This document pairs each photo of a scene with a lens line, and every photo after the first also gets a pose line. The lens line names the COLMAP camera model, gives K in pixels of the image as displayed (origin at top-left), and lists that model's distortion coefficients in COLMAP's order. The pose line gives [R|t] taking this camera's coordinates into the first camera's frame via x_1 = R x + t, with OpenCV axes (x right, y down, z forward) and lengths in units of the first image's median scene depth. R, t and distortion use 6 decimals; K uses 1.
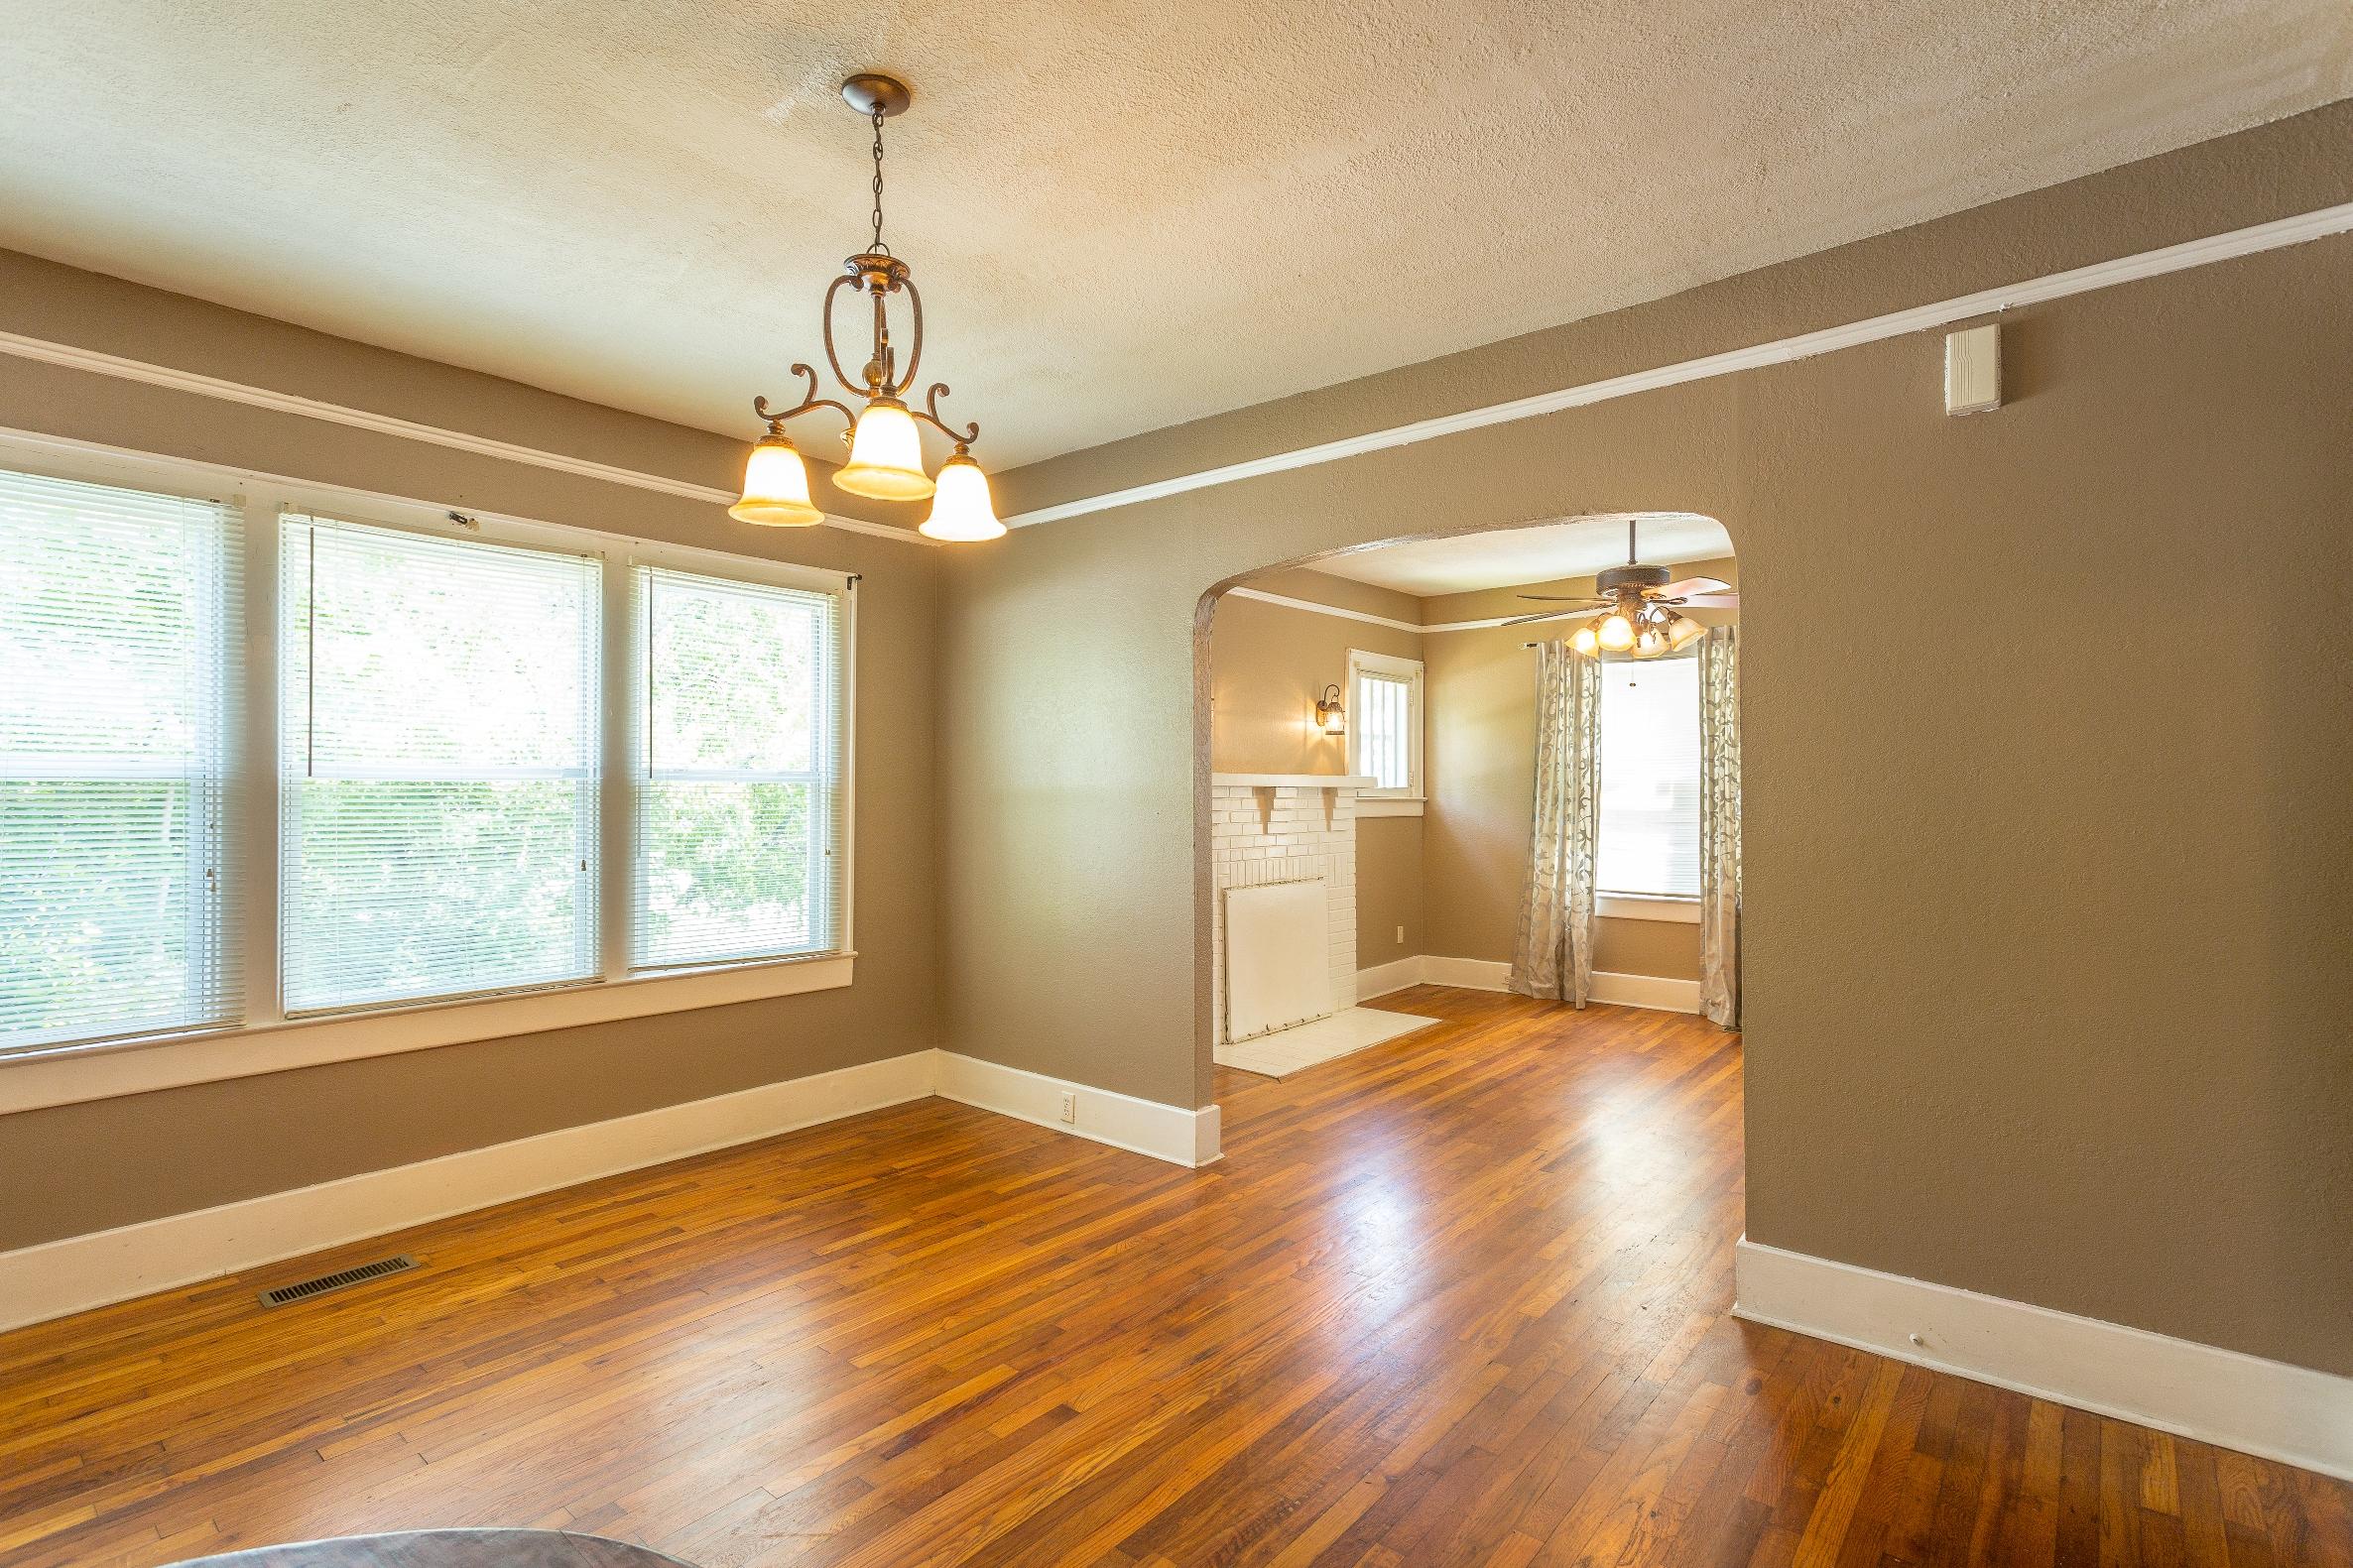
lens RADIAL K [[1111.6, 0, 1173.0], [0, 1111.6, 777.4], [0, 0, 1]] dist [0.003410, 0.000118]
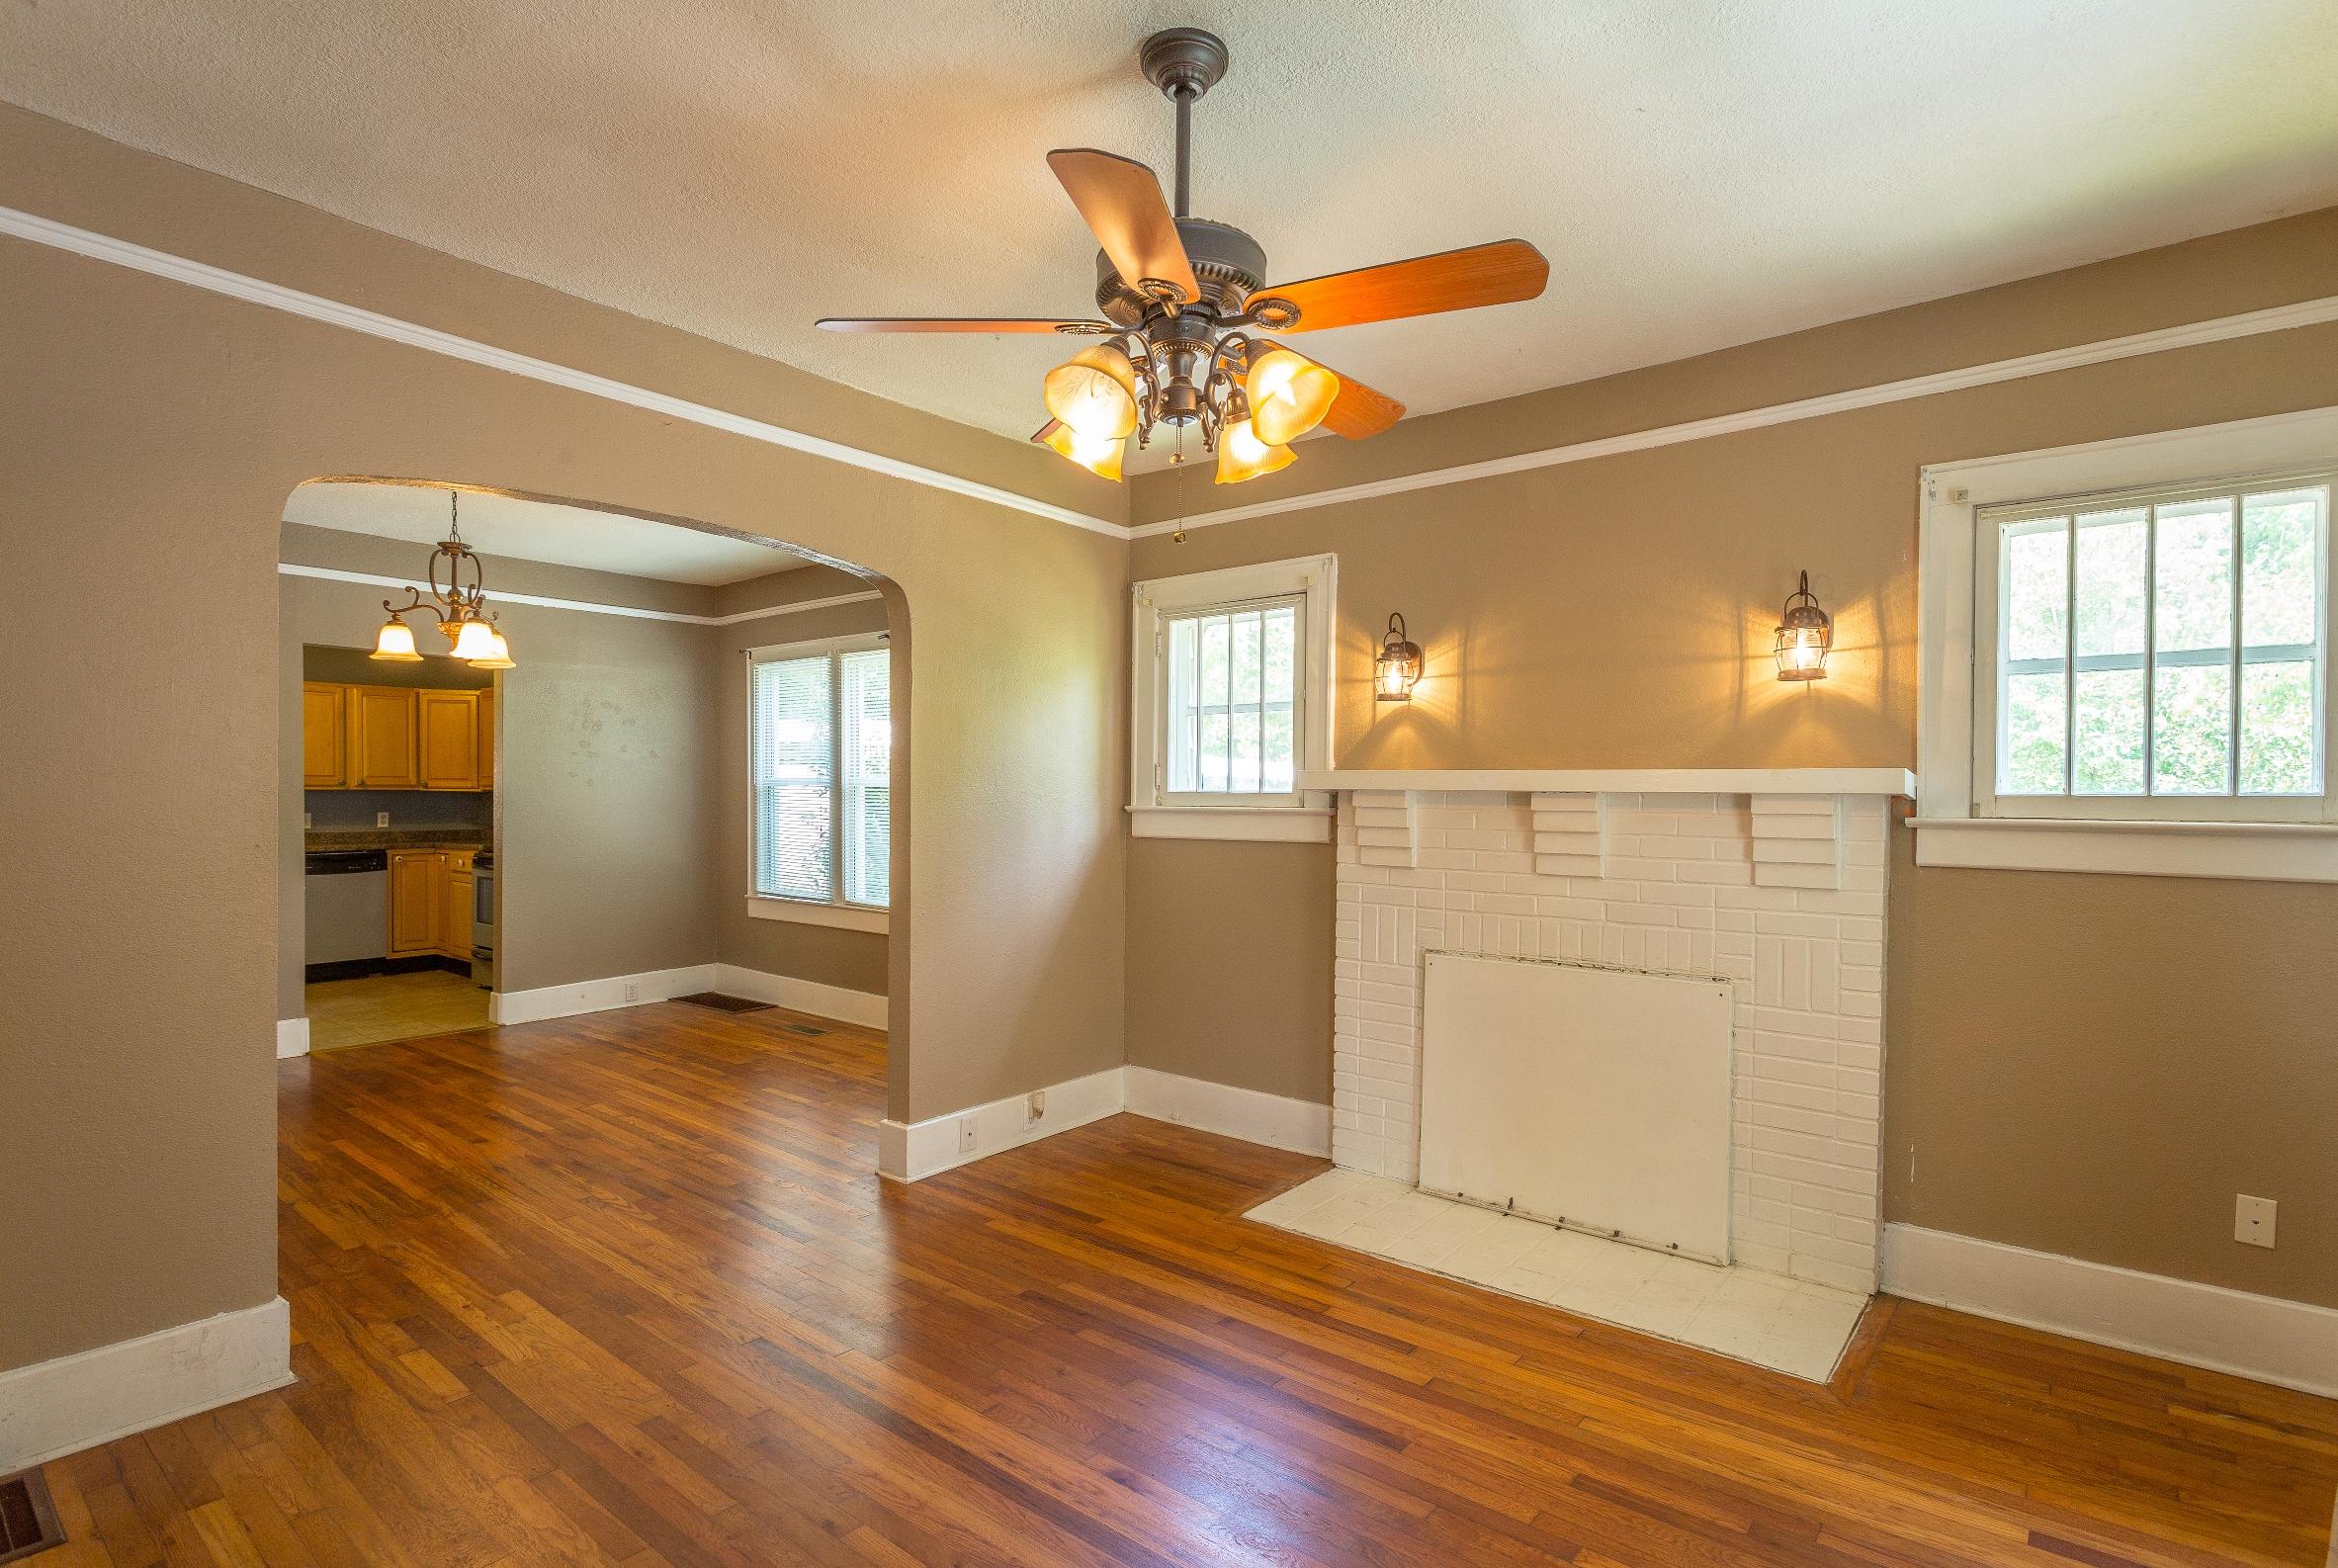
lens RADIAL K [[1142.6, 0, 1174.3], [0, 1142.6, 822.5], [0, 0, 1]] dist [-0.003894, 0.000718]
pose [[0.022988, 0.024863, -0.999427, 0.636447], [0.003621, 0.999682, 0.024952, 0.008300], [0.999729, -0.004192, 0.022890, 0.760858]]
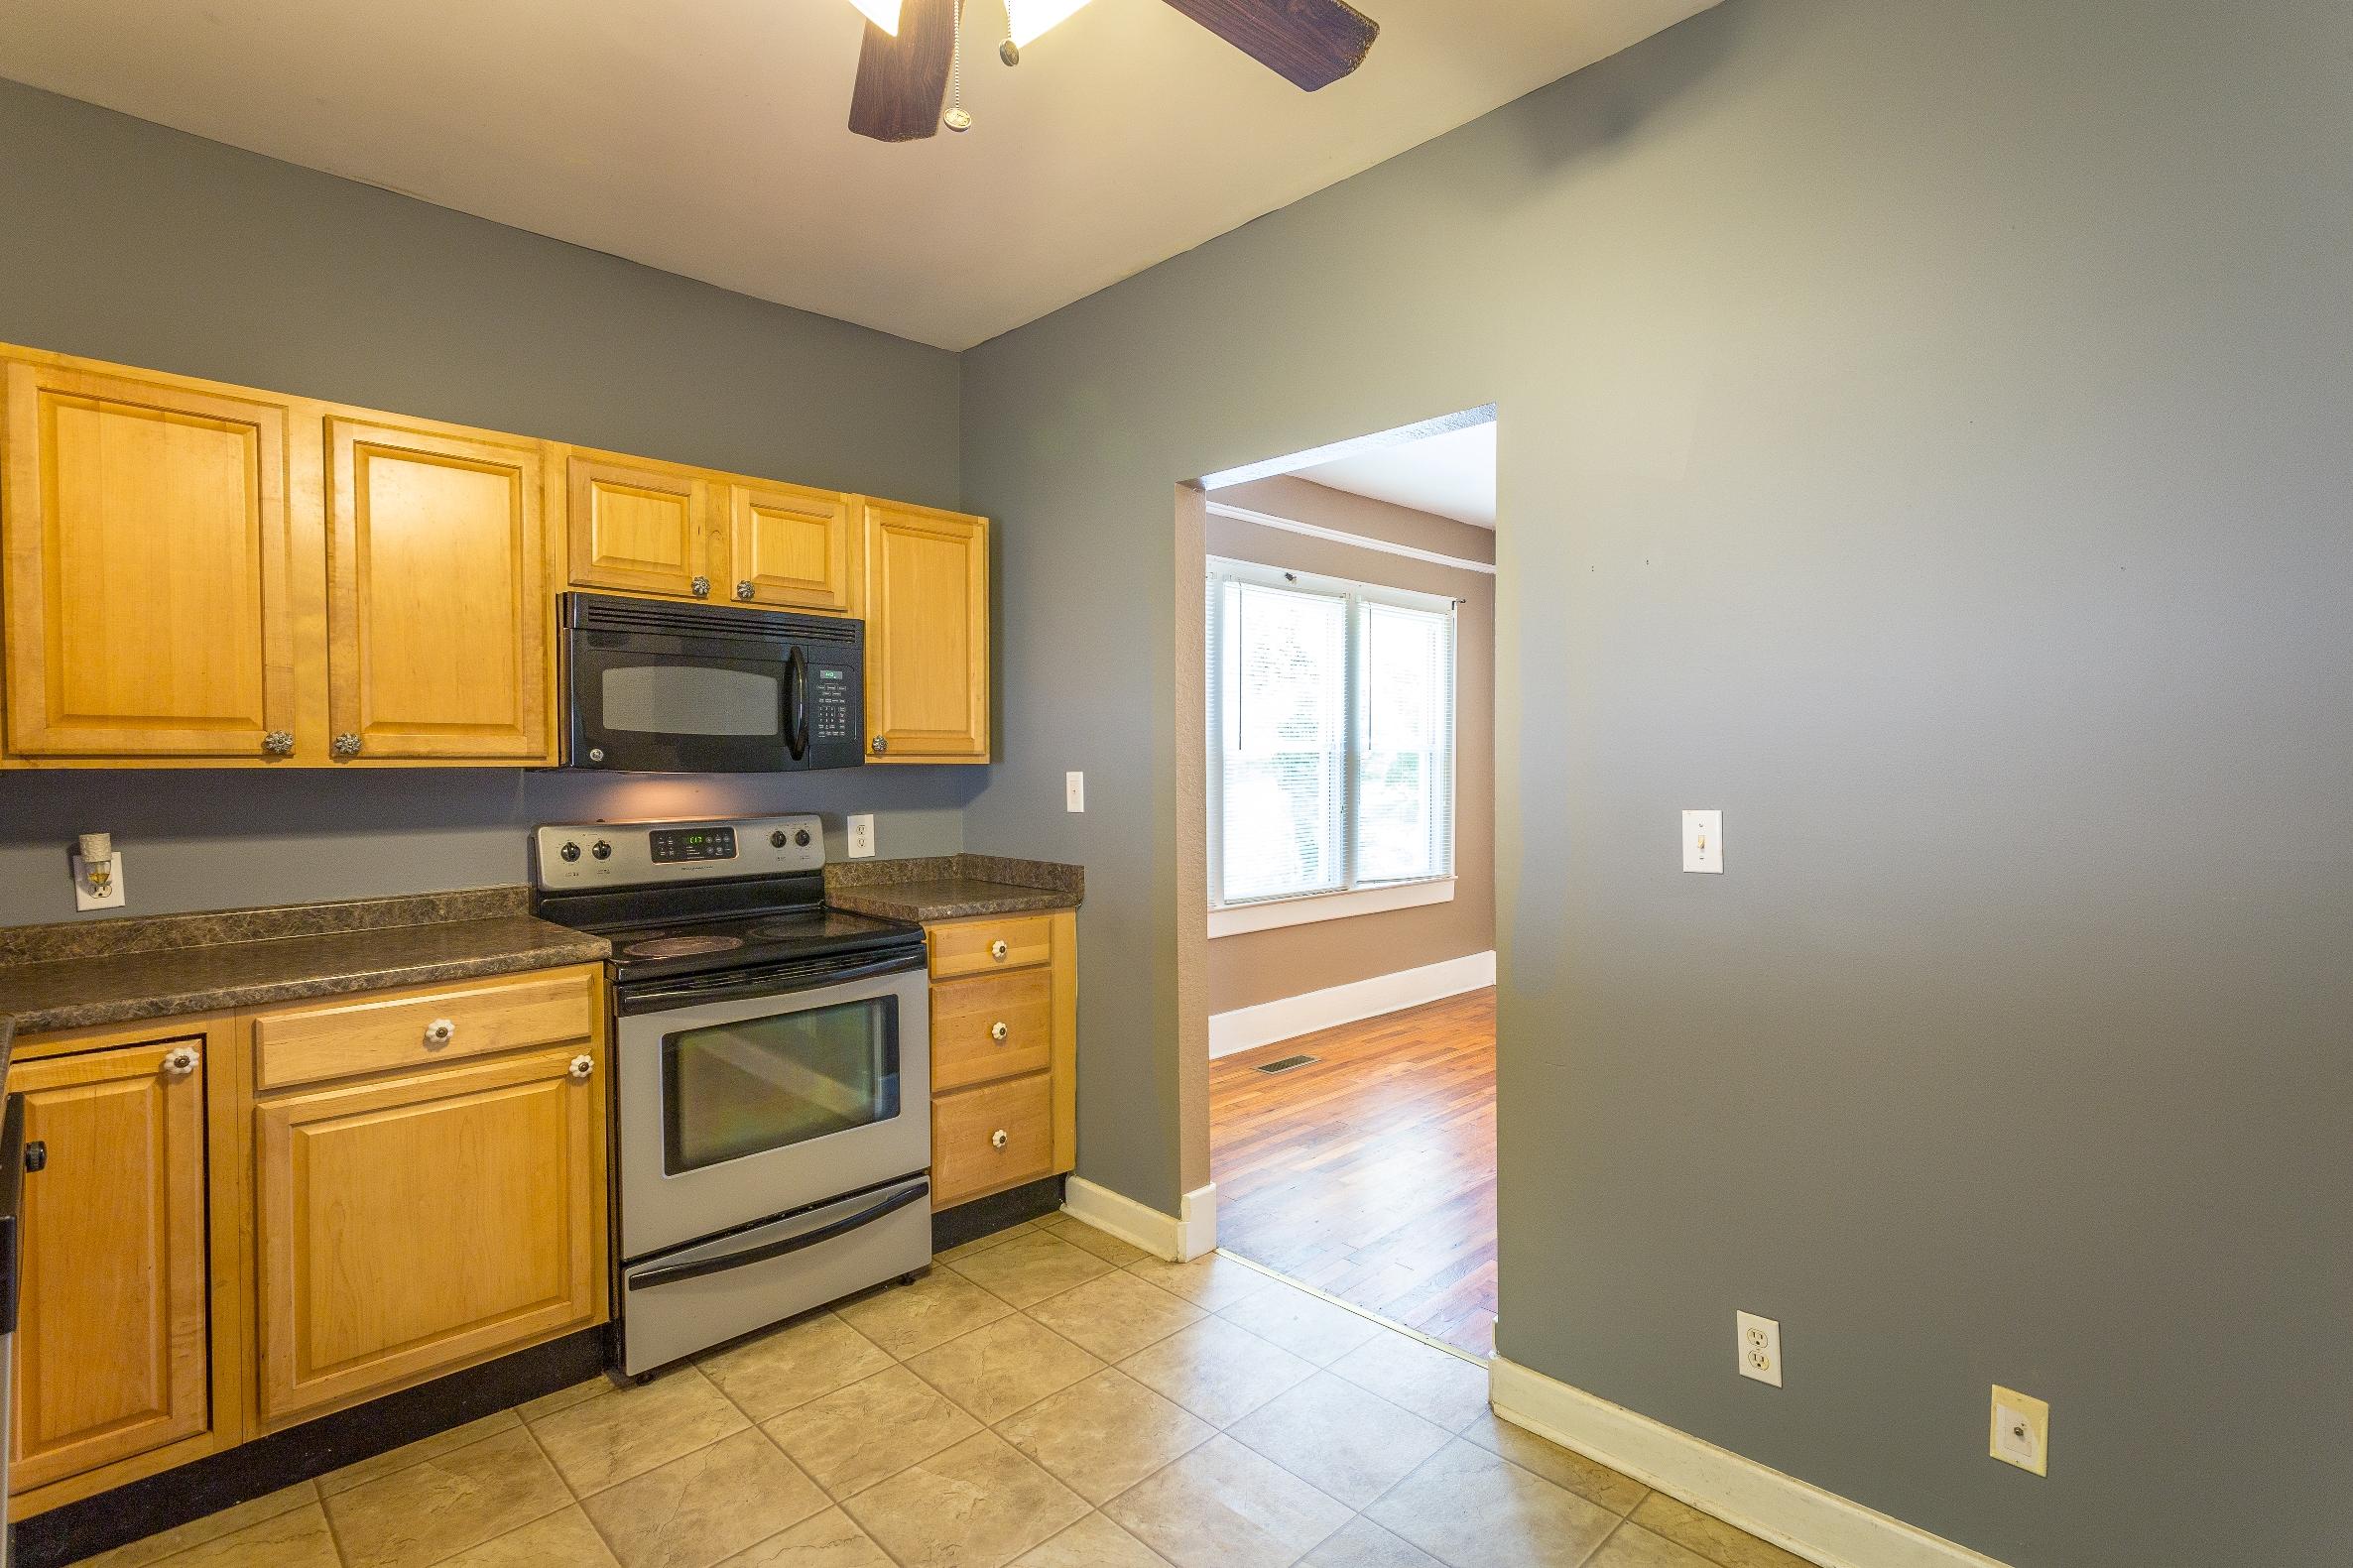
lens RADIAL K [[1111.6, 0, 1173.0], [0, 1111.6, 777.4], [0, 0, 1]] dist [0.003410, 0.000118]
pose [[0.994525, -0.003224, -0.104454, -0.300250], [0.005915, 0.999658, 0.025463, -0.000775], [0.104336, -0.025942, 0.994204, -0.239746]]
